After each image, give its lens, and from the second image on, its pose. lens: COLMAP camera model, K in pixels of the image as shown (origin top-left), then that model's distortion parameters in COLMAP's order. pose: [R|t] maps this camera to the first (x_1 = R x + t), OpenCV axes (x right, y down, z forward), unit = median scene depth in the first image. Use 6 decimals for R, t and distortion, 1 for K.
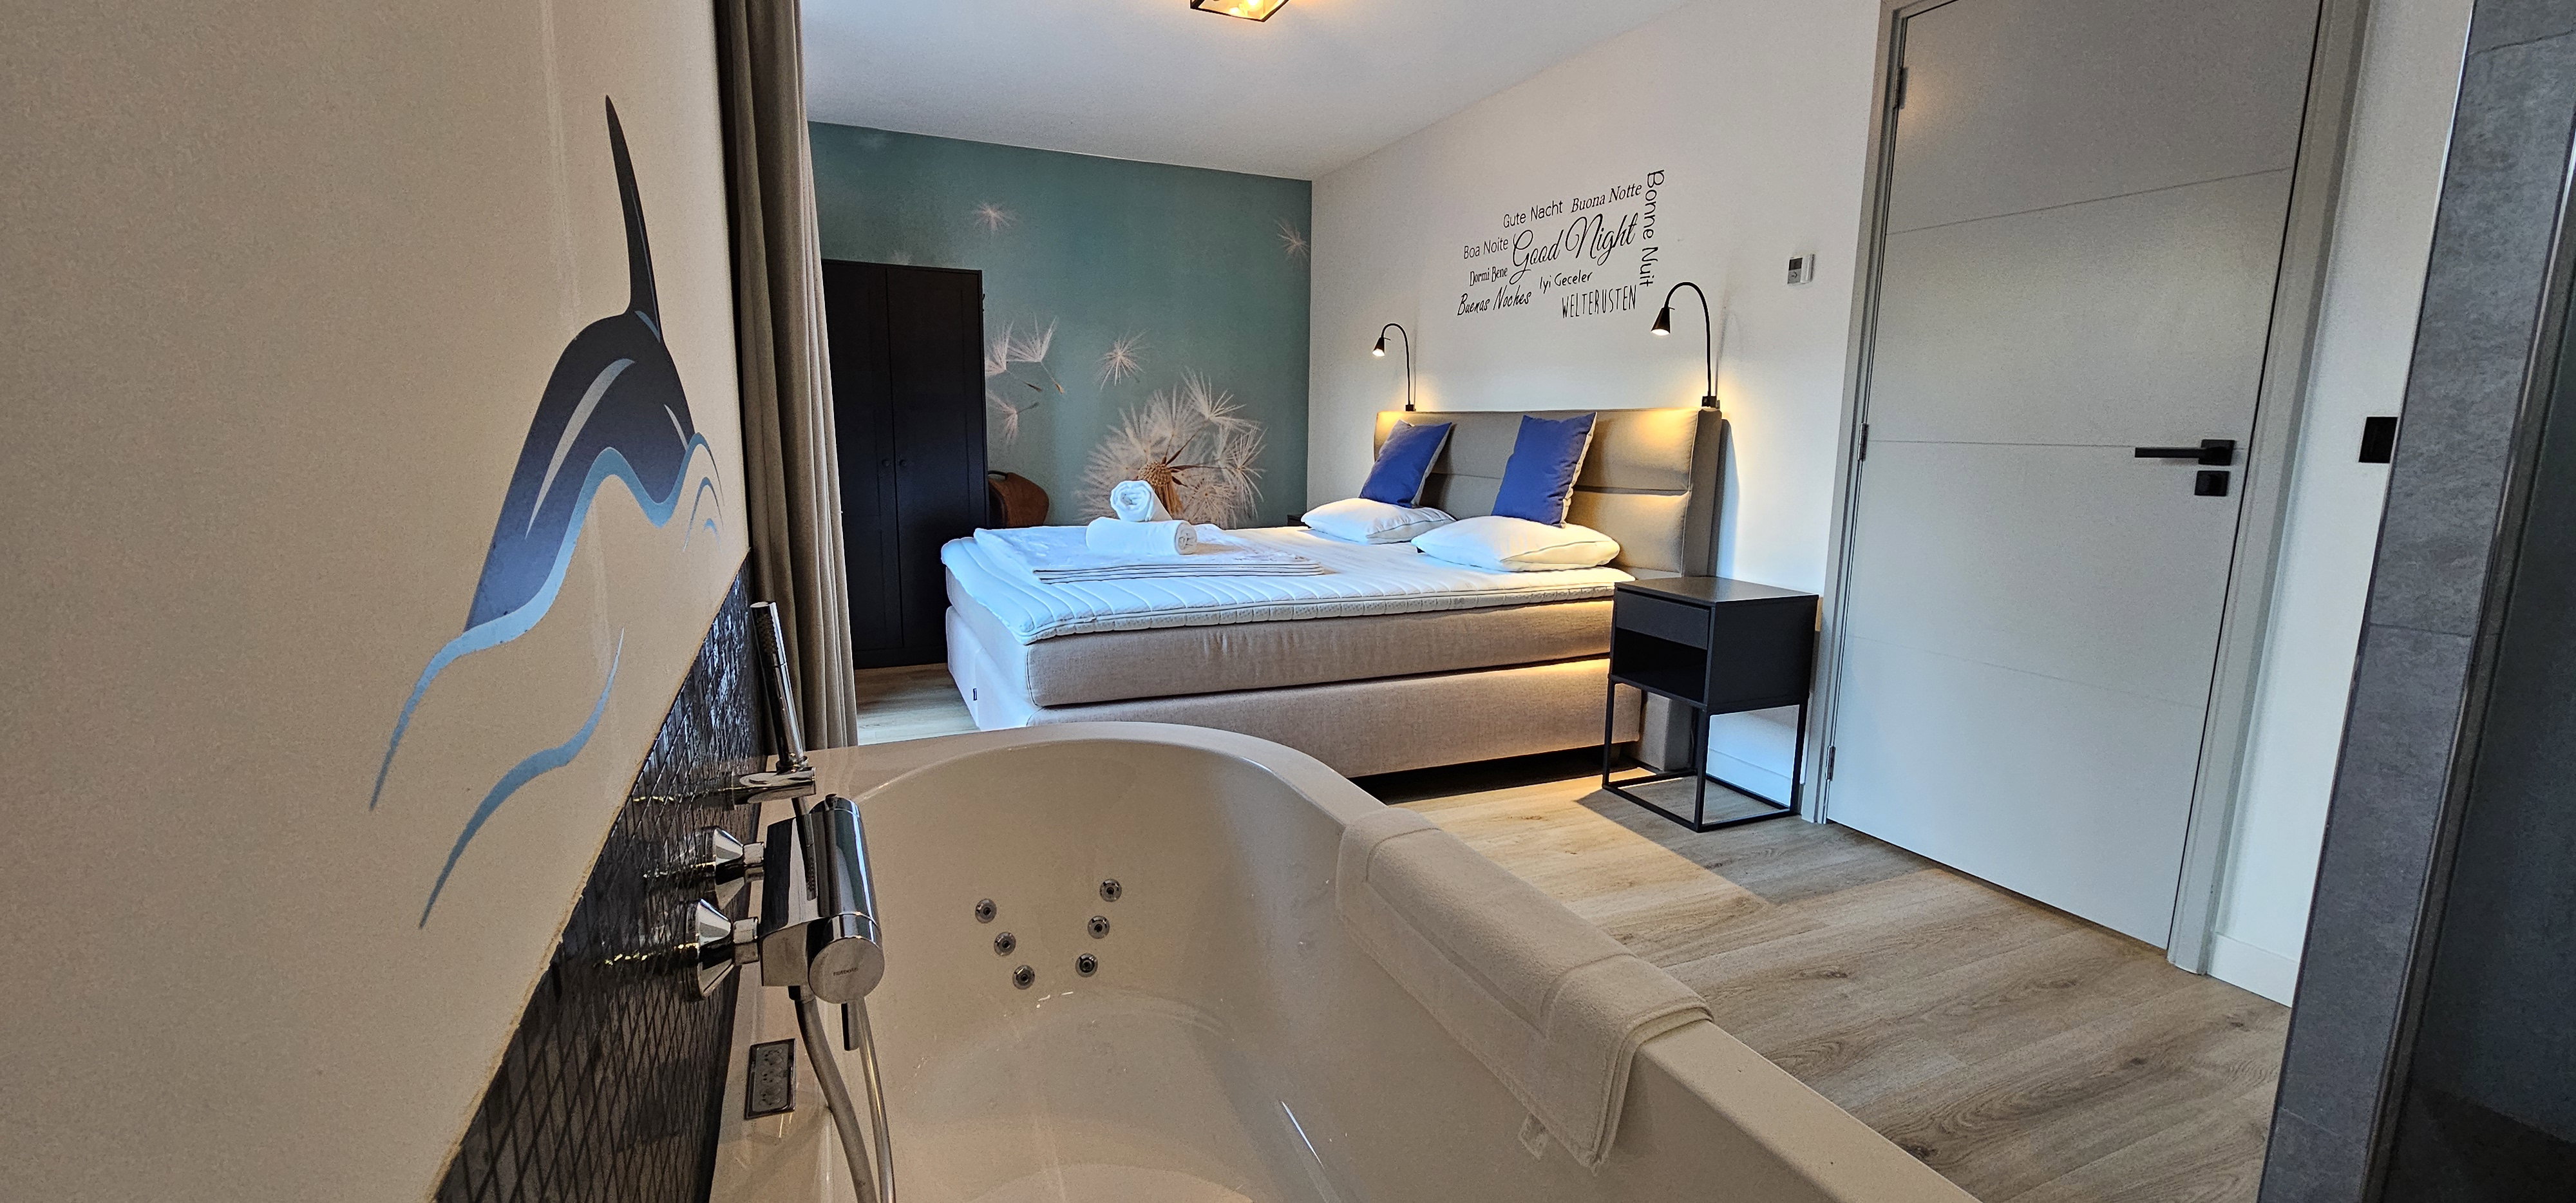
lens RADIAL K [[1055.6, 0, 1286.5], [0, 1055.6, 607.2], [0, 0, 1]] dist [-0.000744, -0.000175]
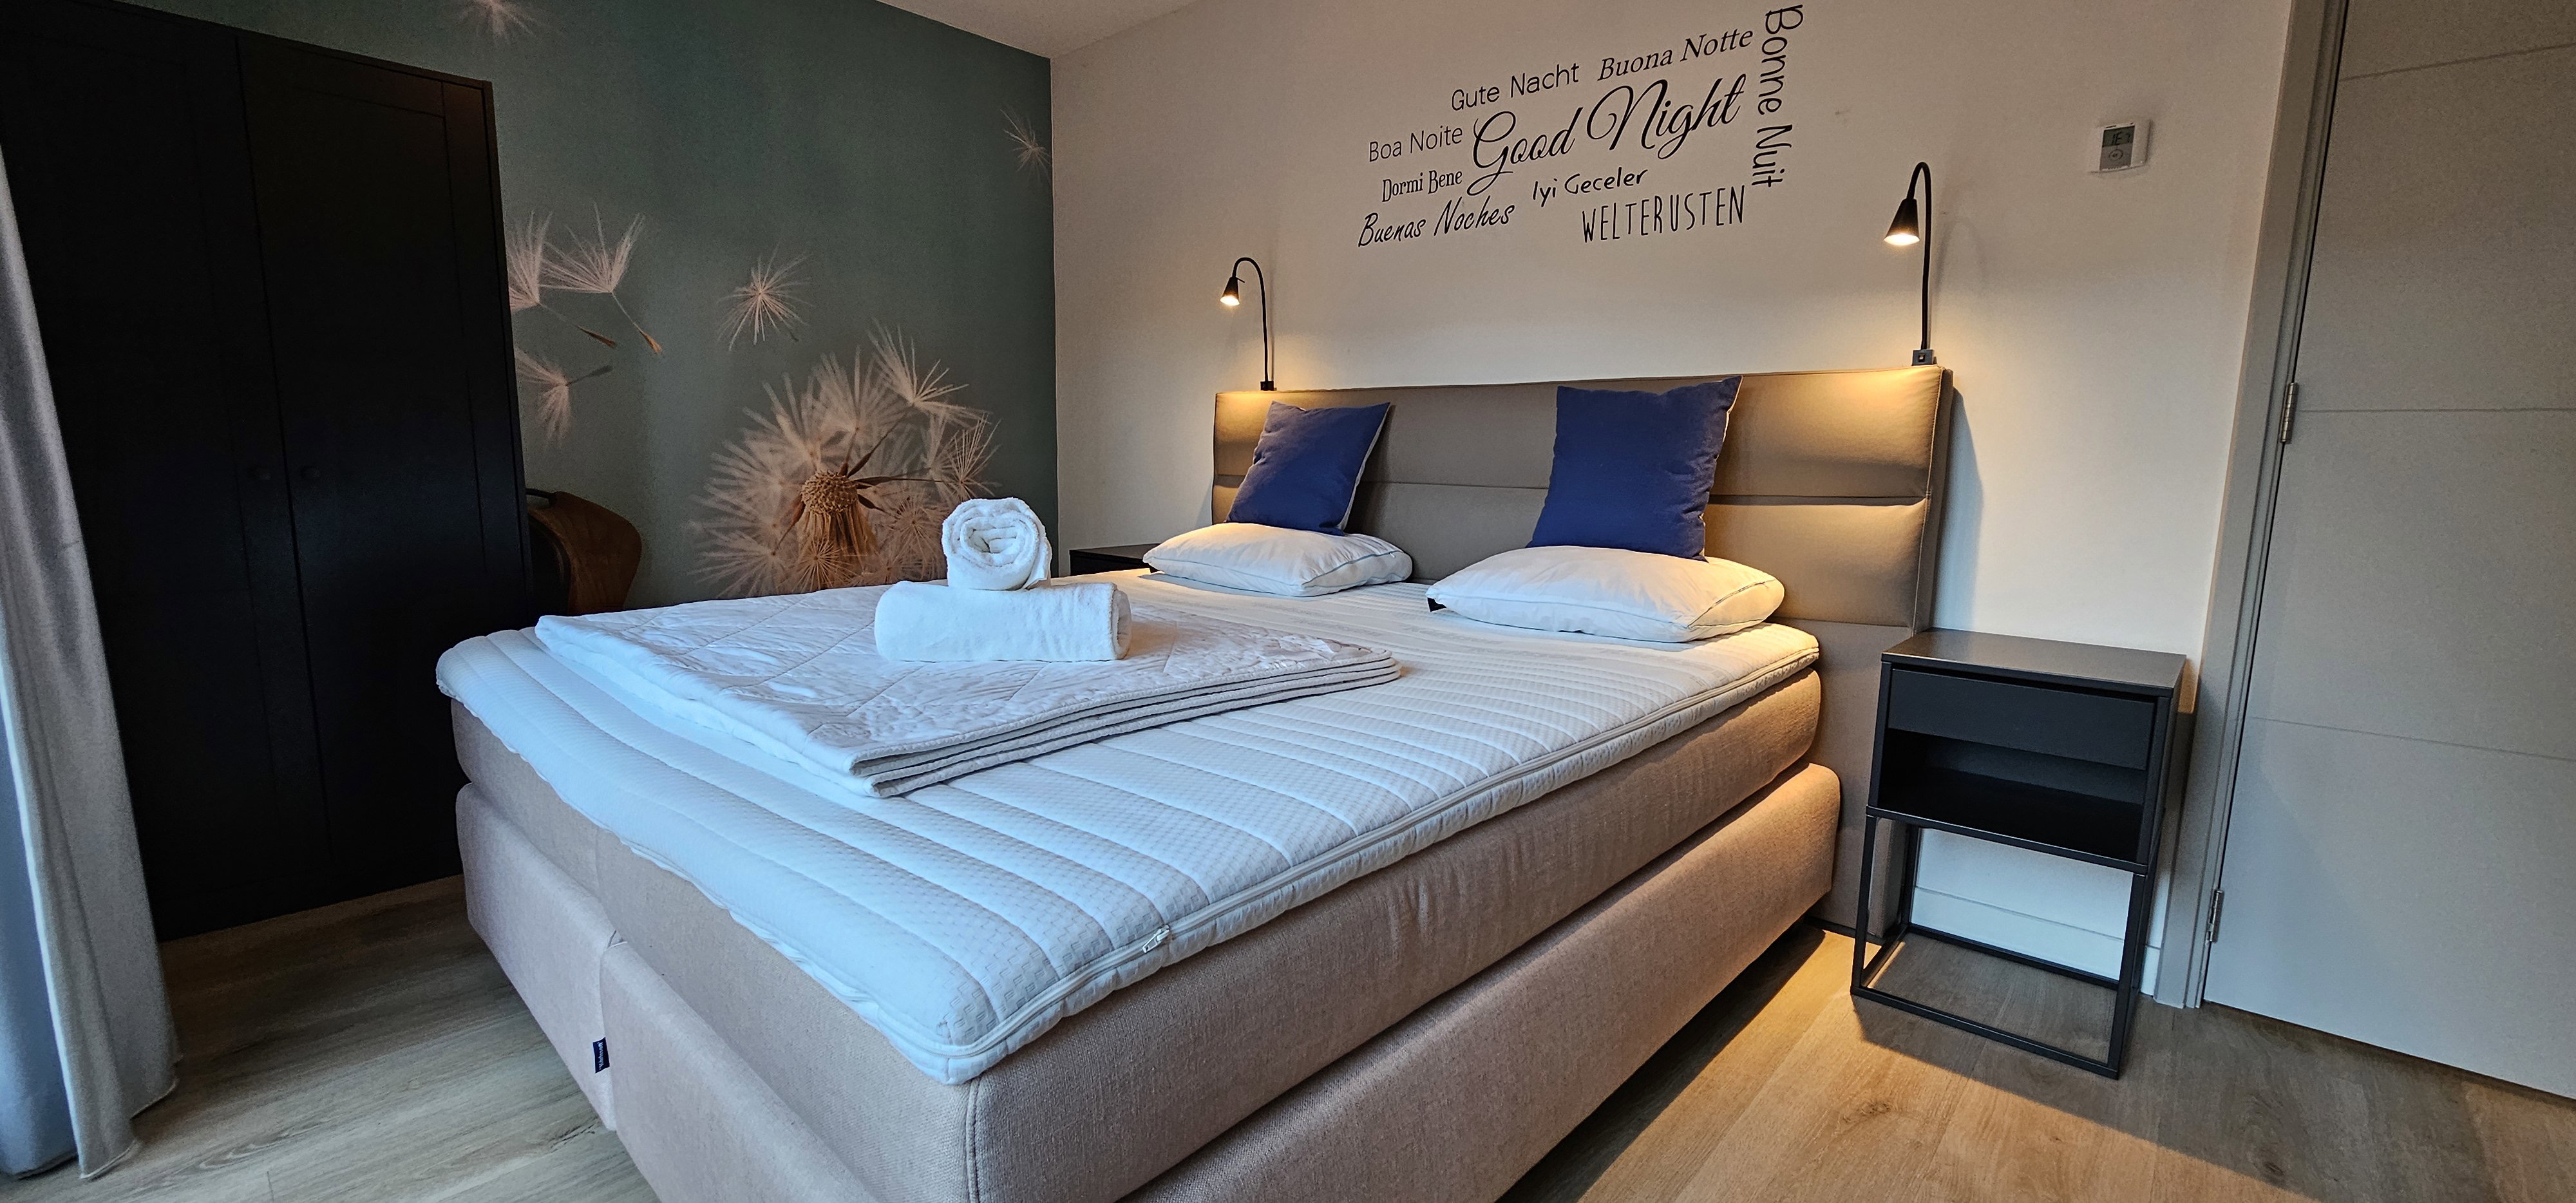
lens RADIAL K [[1055.6, 0, 1289.3], [0, 1055.6, 604.1], [0, 0, 1]] dist [-0.000744, -0.000175]
pose [[0.915771, -0.058845, 0.397368, -0.180109], [0.066387, 0.997780, -0.005237, -0.055709], [-0.396177, 0.031176, 0.917645, 0.465597]]
